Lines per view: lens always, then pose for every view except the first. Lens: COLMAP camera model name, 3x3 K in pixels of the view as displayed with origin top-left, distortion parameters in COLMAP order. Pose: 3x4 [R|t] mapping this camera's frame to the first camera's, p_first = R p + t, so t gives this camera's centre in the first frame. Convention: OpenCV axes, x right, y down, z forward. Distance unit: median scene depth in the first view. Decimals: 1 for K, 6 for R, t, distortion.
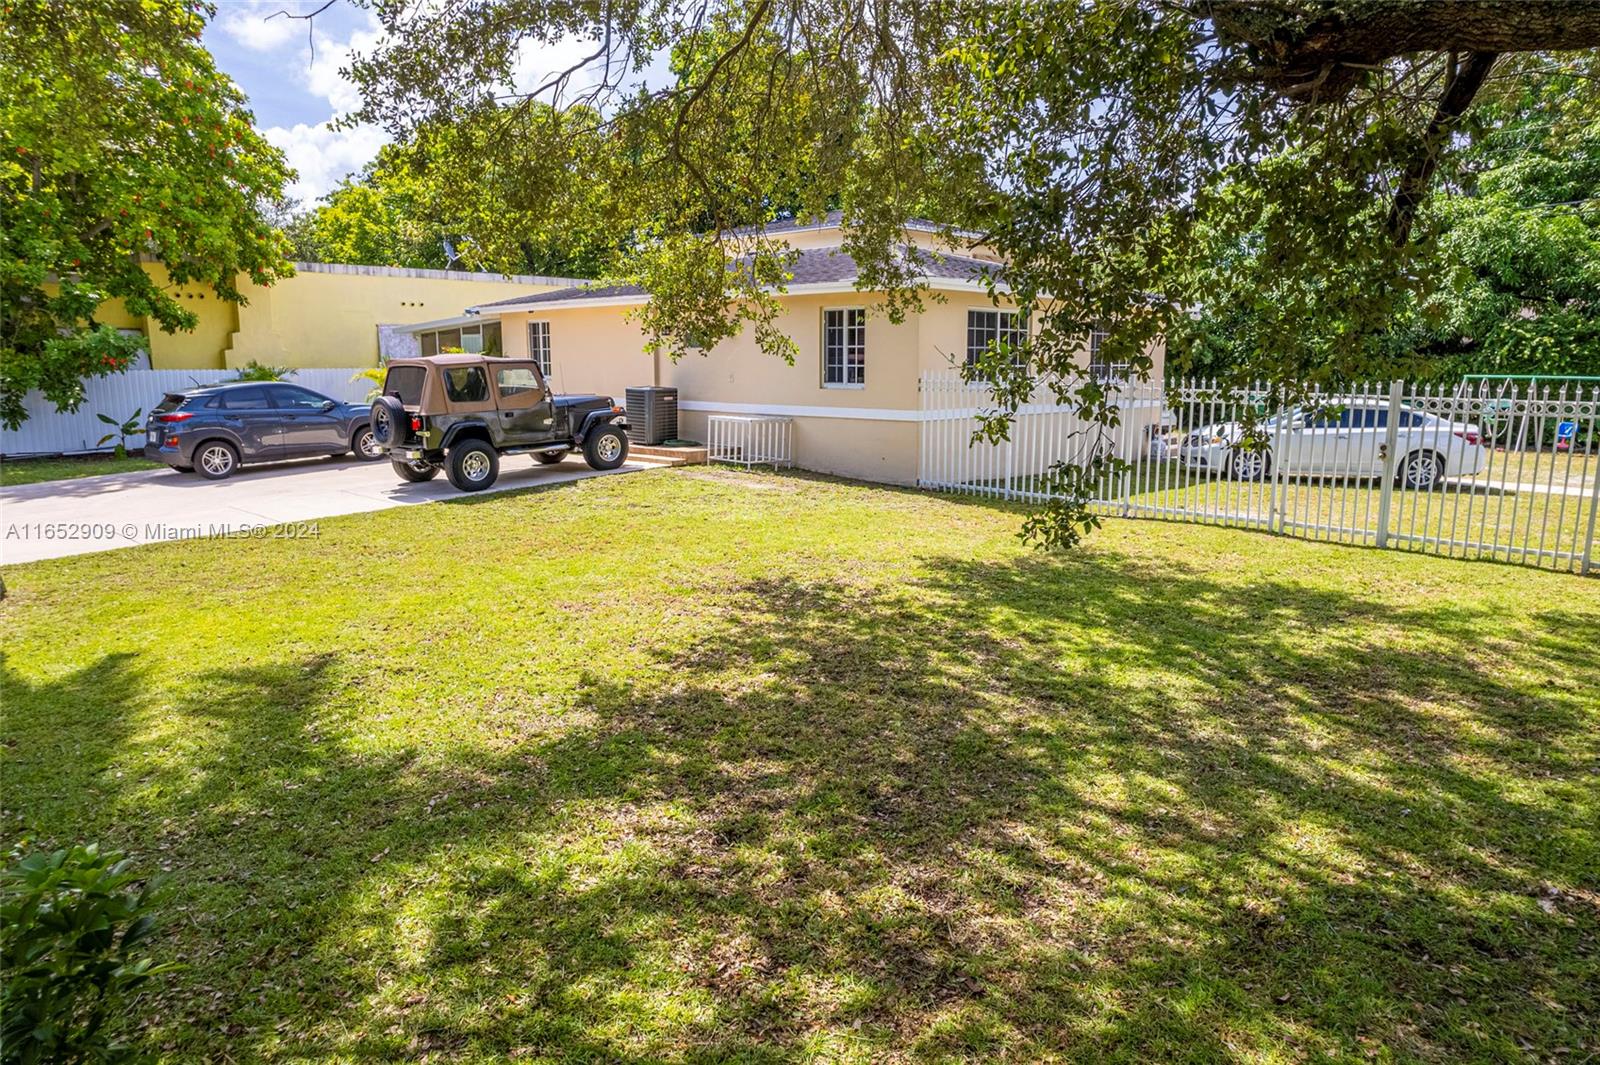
lens RADIAL K [[1019.5, 0, 820.8], [0, 1019.5, 543.6], [0, 0, 1]] dist [-0.061012, 0.046681]
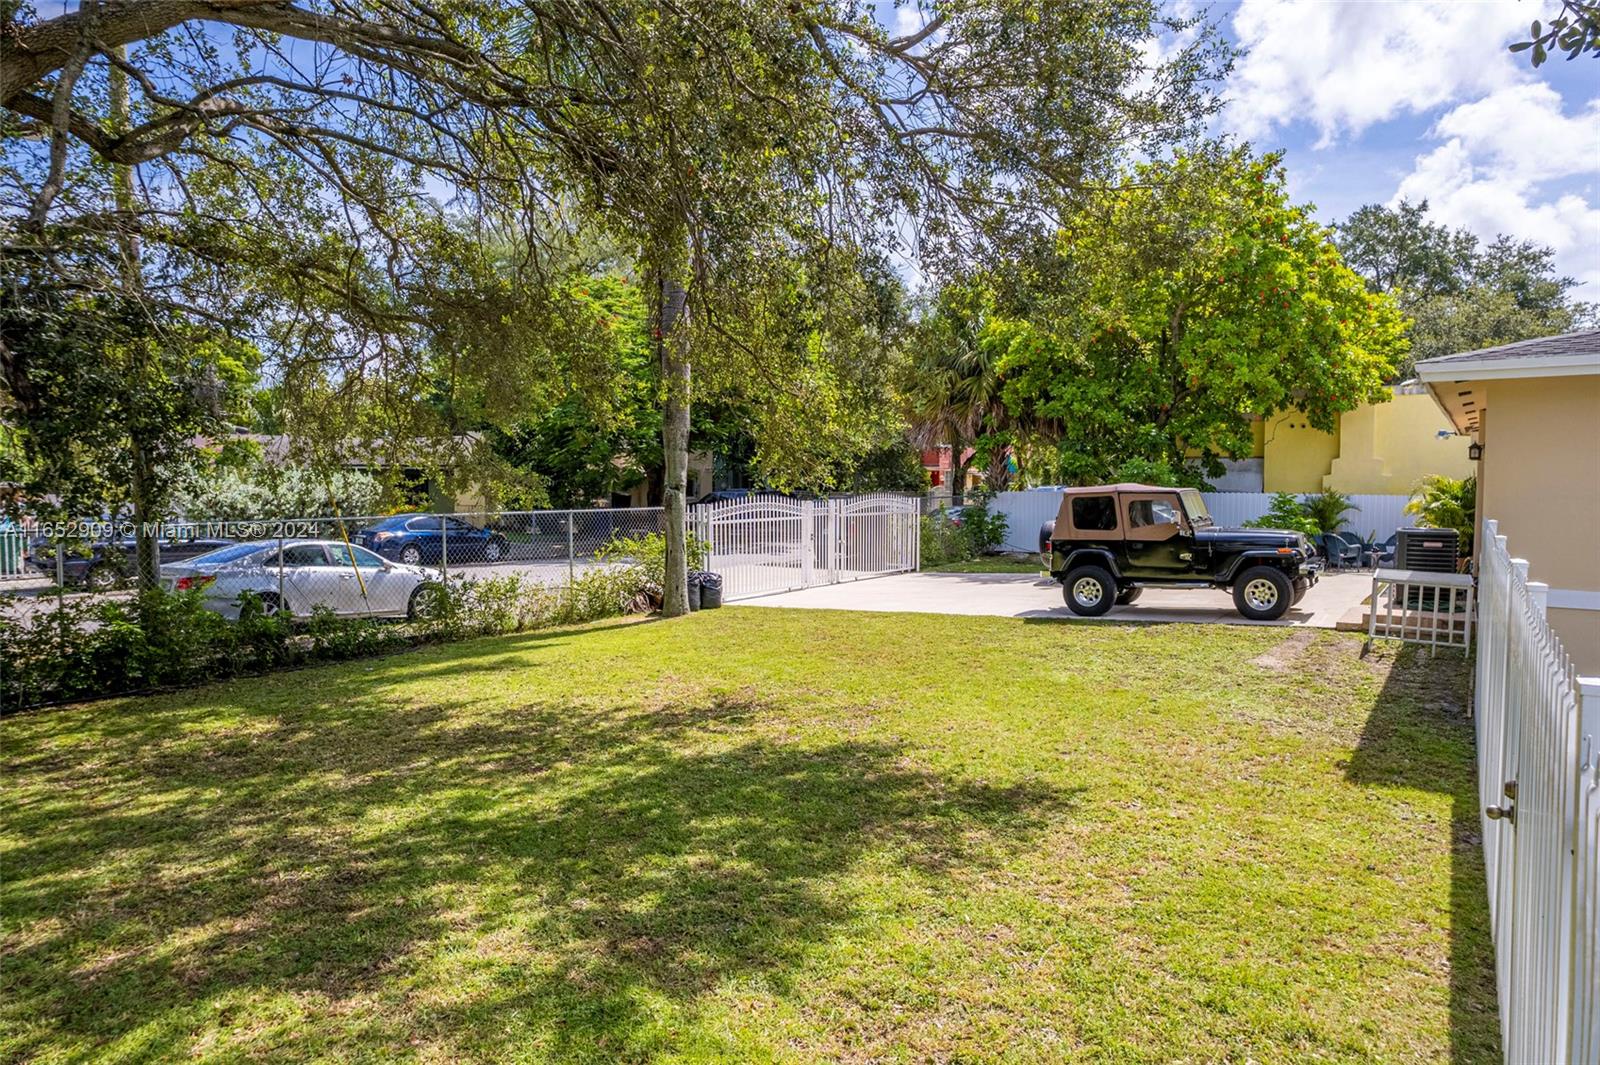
lens RADIAL K [[1019.5, 0, 820.8], [0, 1019.5, 543.6], [0, 0, 1]] dist [-0.061012, 0.046681]
pose [[0.195619, 0.066147, -0.978447, 1.250156], [-0.178867, 0.983393, 0.030721, -0.217997], [0.964230, 0.169003, 0.204202, 1.078677]]
